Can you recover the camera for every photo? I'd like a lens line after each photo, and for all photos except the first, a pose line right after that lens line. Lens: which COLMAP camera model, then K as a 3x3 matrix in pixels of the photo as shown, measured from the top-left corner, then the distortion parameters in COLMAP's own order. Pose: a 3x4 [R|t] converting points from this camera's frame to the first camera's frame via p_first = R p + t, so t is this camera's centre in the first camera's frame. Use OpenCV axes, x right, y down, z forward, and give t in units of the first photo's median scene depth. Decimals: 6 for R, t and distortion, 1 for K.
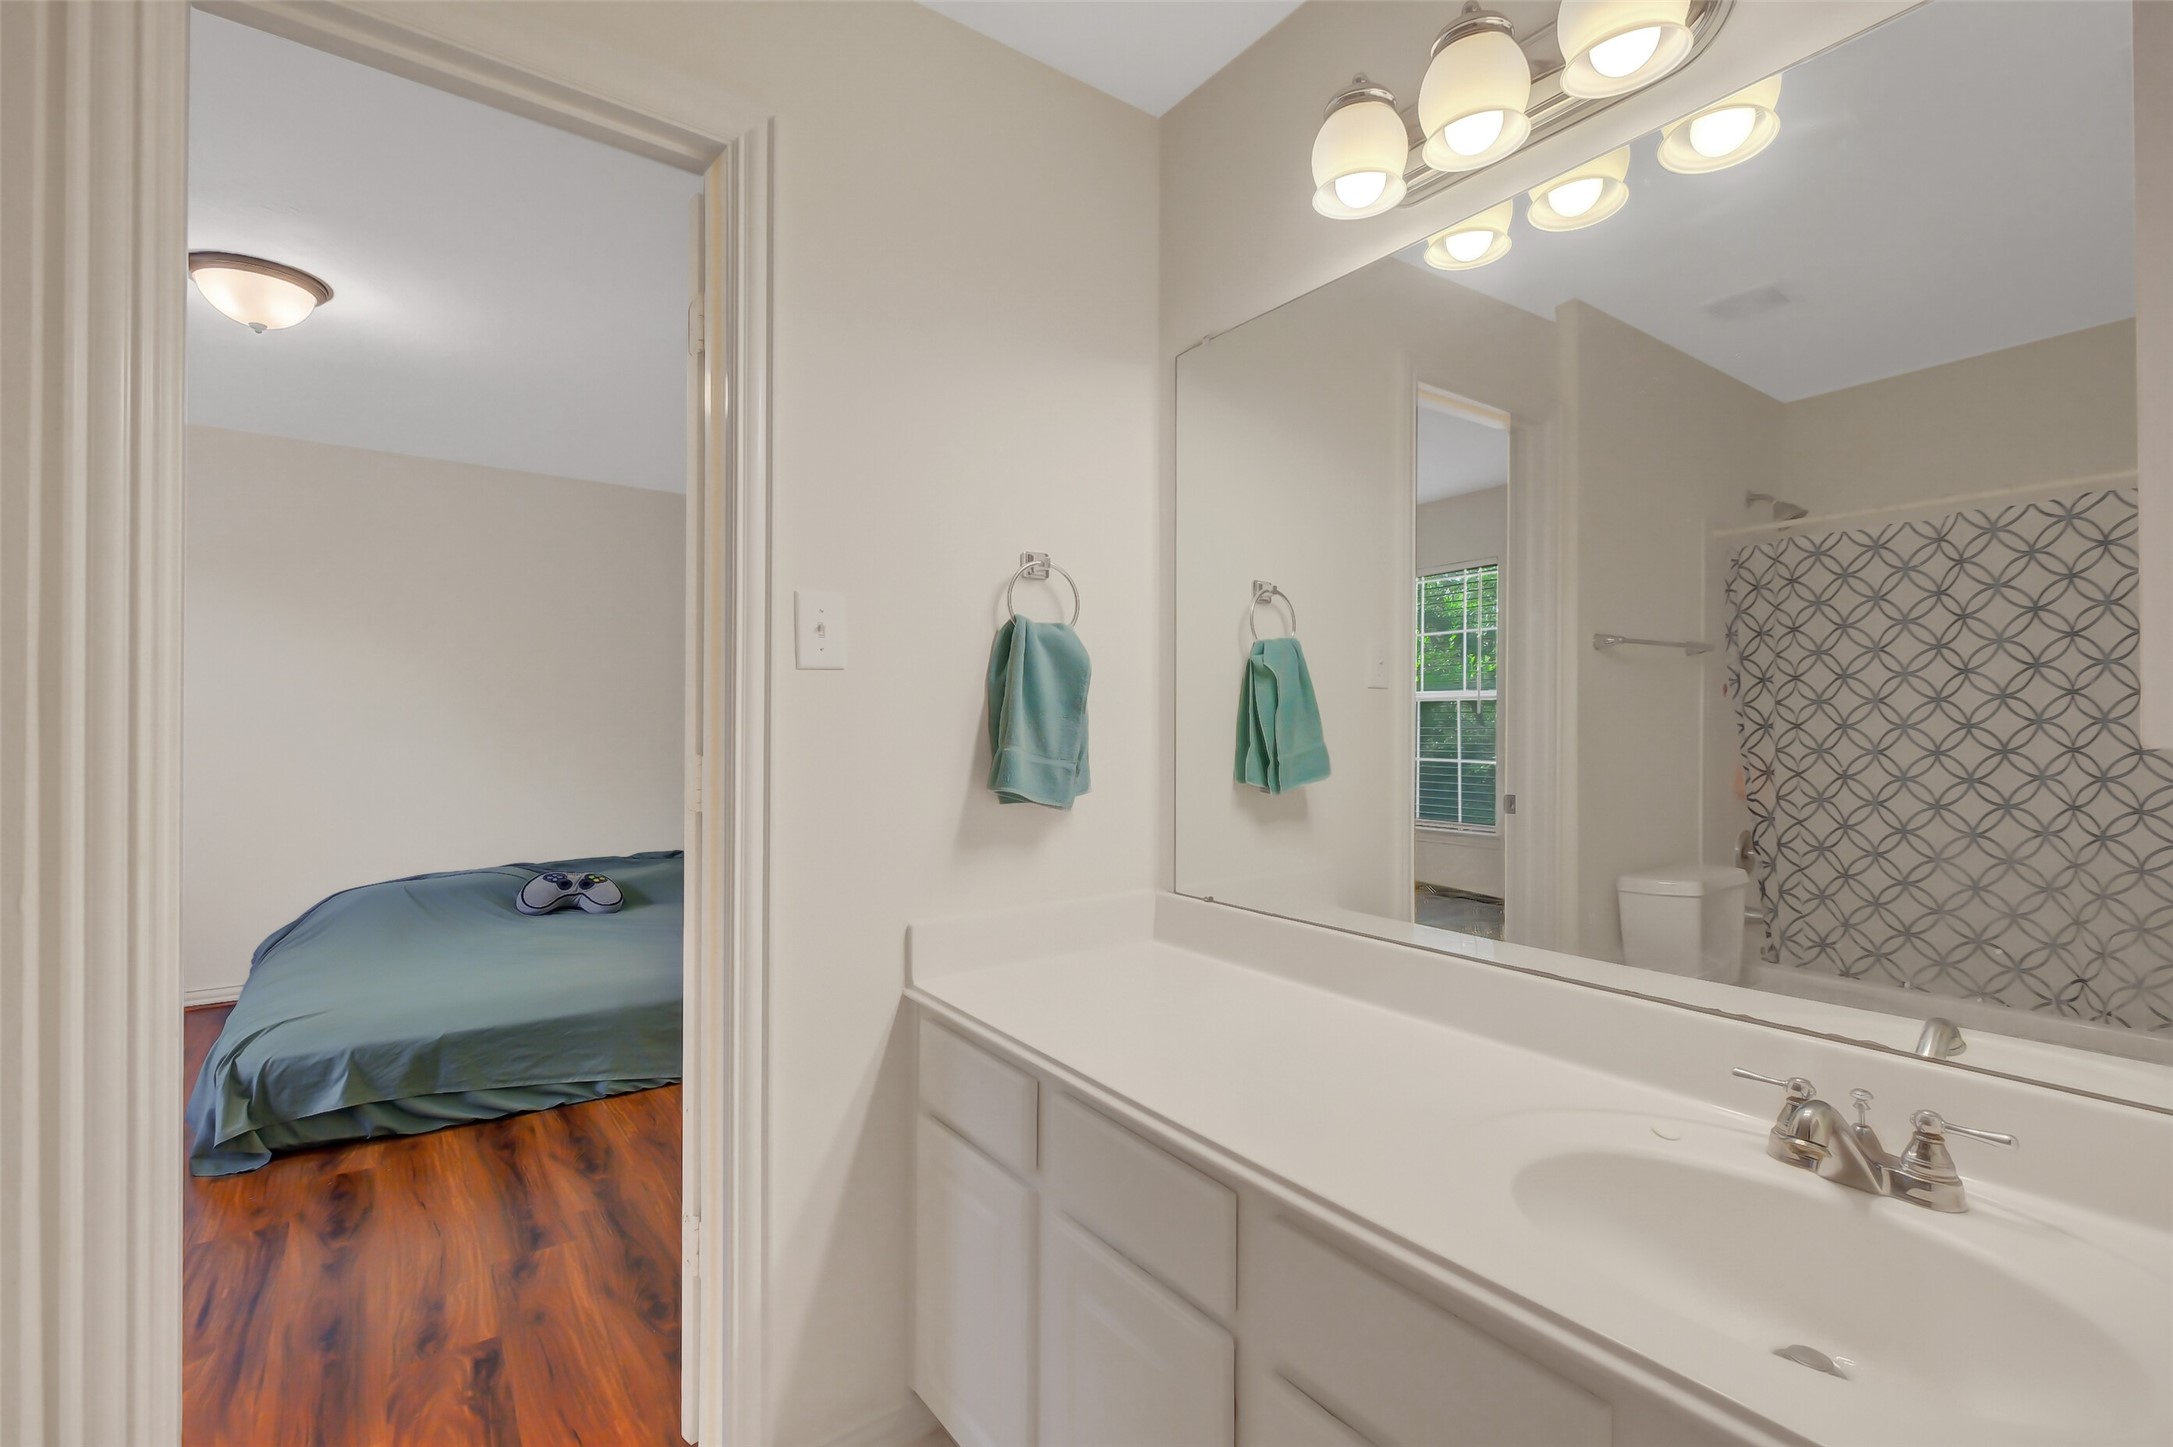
lens RADIAL K [[948.6, 0, 1087.7], [0, 948.6, 725.3], [0, 0, 1]] dist [-0.004481, -0.000824]
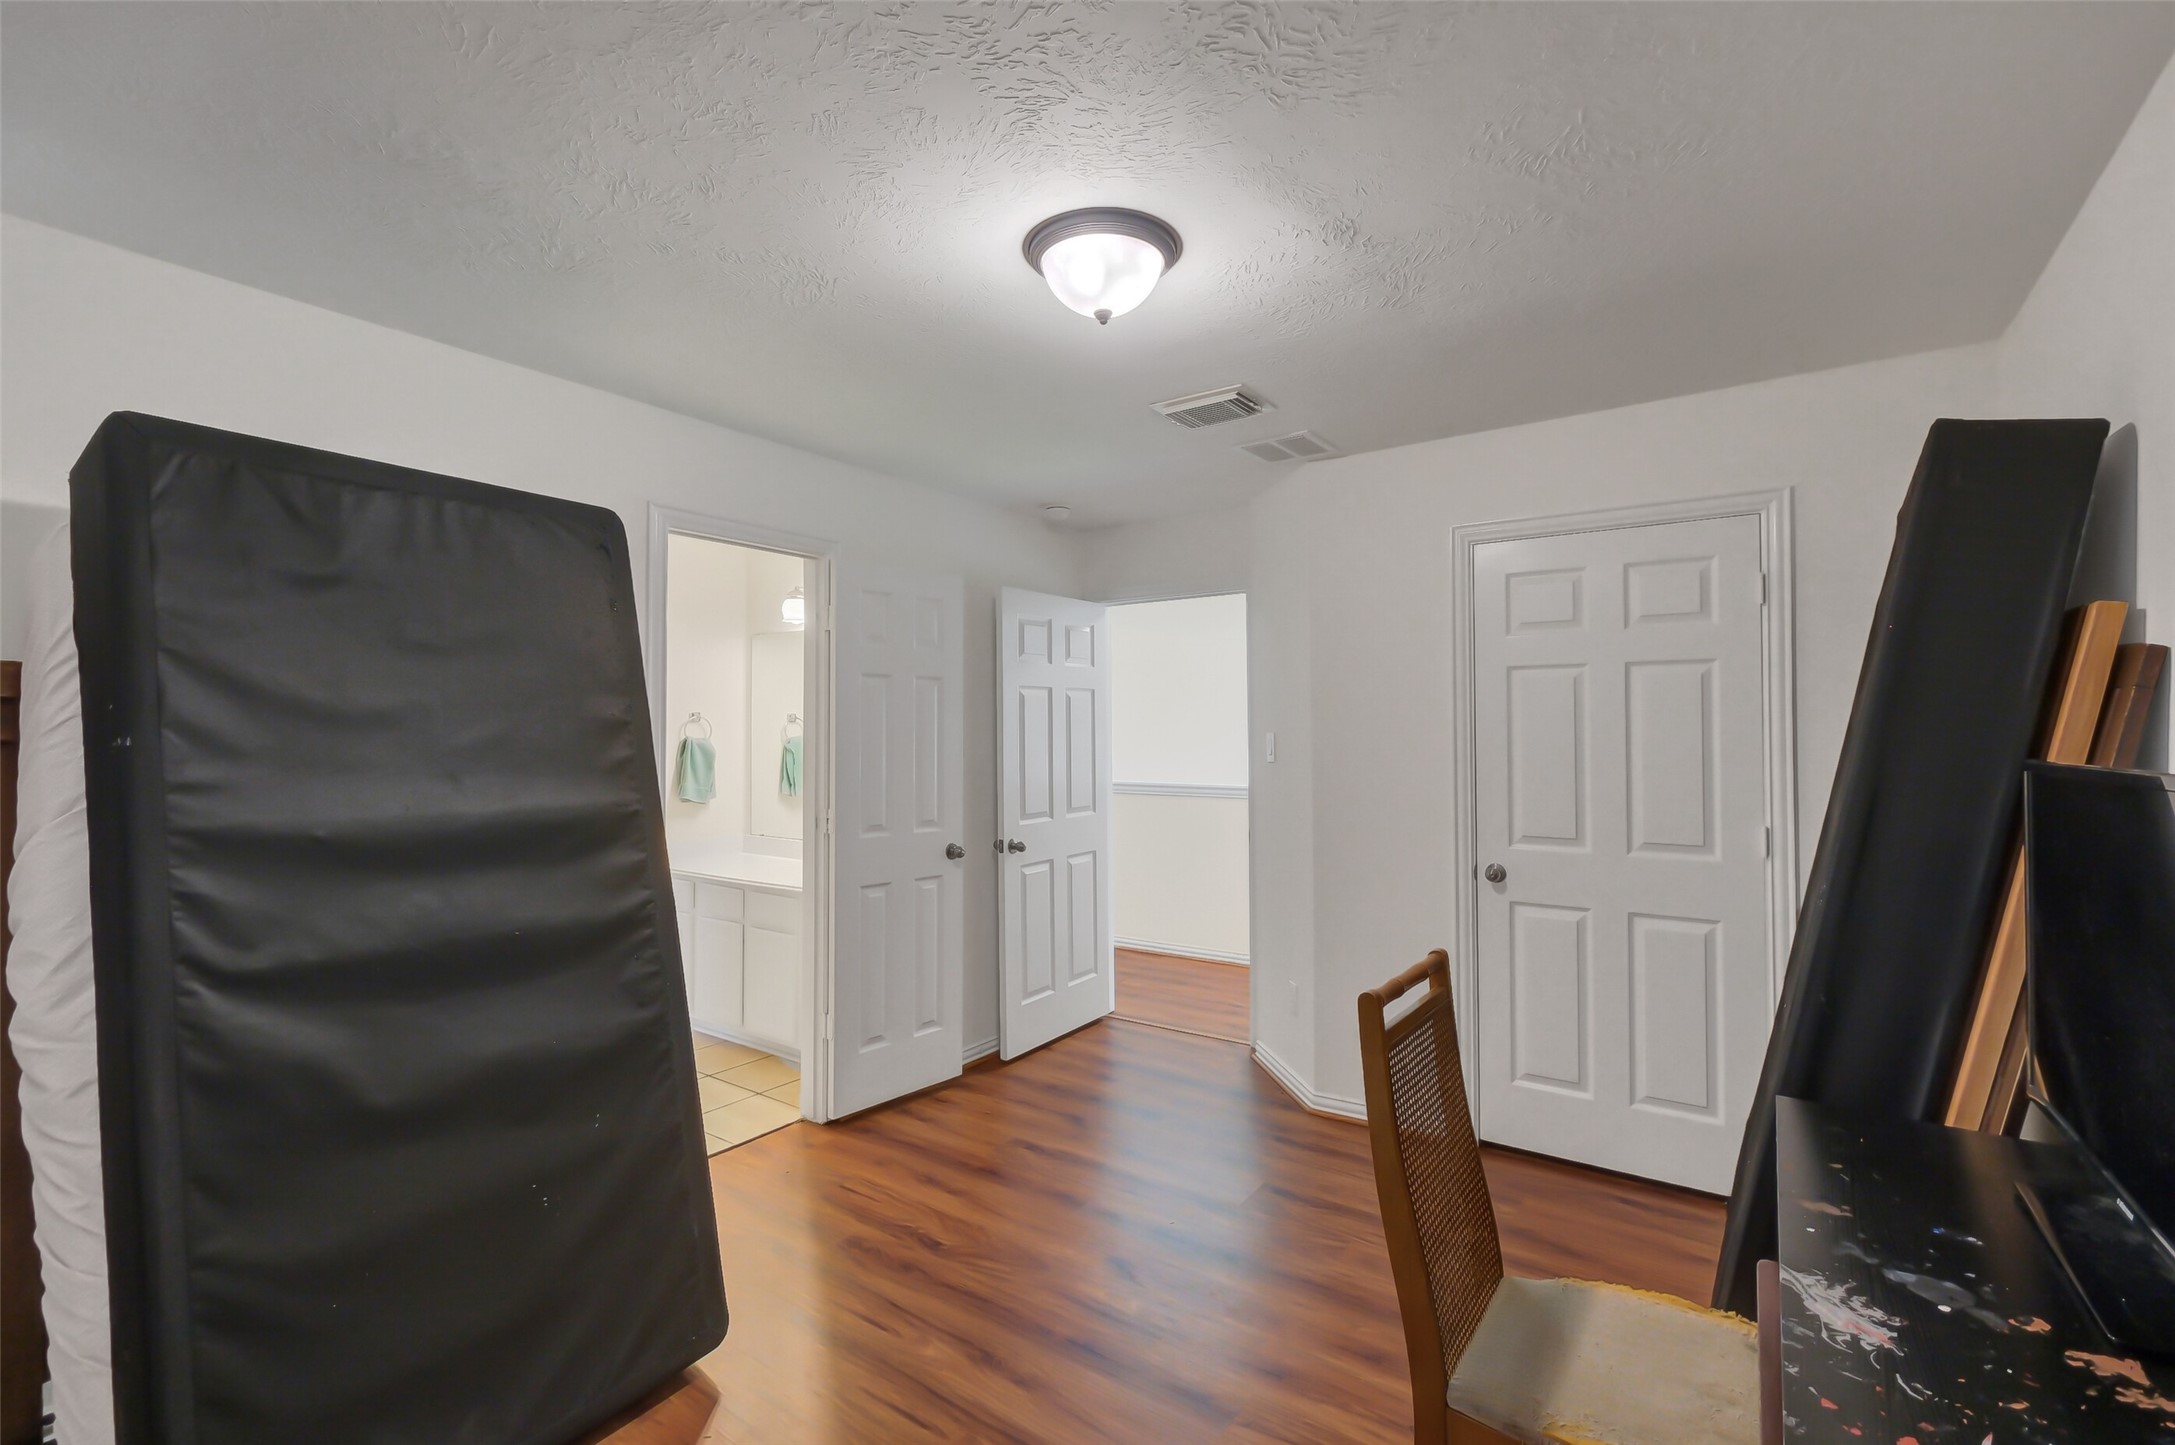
lens RADIAL K [[949.5, 0, 1089.8], [0, 949.5, 724.5], [0, 0, 1]] dist [-0.004481, -0.000824]
pose [[0.944635, 0.003471, 0.328103, 0.128320], [-0.002527, 0.999991, -0.003304, -0.142154], [-0.328112, 0.002292, 0.944636, -2.044209]]
